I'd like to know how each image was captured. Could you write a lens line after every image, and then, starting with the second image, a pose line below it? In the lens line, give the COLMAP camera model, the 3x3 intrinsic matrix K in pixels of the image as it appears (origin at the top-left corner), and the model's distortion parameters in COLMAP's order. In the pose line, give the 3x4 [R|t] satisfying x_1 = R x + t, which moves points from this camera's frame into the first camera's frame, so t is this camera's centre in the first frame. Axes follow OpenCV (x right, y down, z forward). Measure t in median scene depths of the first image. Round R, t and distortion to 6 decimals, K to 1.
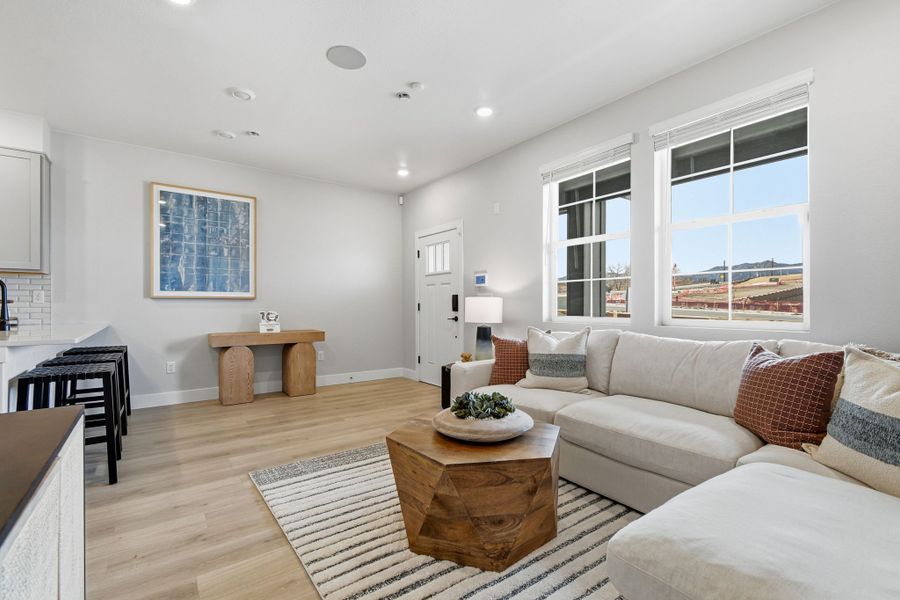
lens RADIAL K [[405.3, 0, 449.6], [0, 405.3, 303.8], [0, 0, 1]] dist [0.007167, -0.001231]
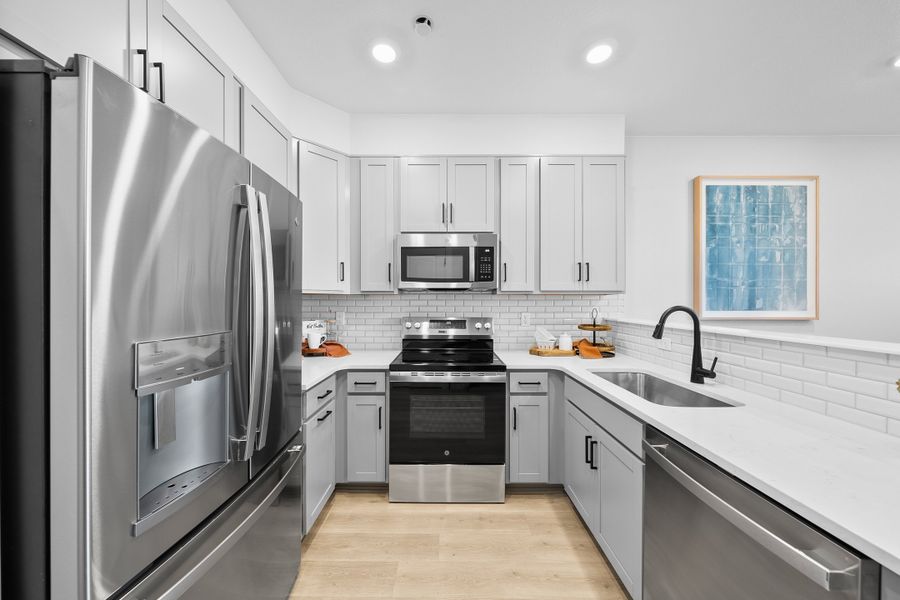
lens RADIAL K [[313.9, 0, 446.2], [0, 313.9, 302.4], [0, 0, 1]] dist [-0.000681, 0.000224]
pose [[0.808176, -0.001403, -0.588940, -0.722753], [0.002649, 0.999996, 0.001254, -0.047448], [0.588936, -0.002574, 0.808176, 0.188905]]
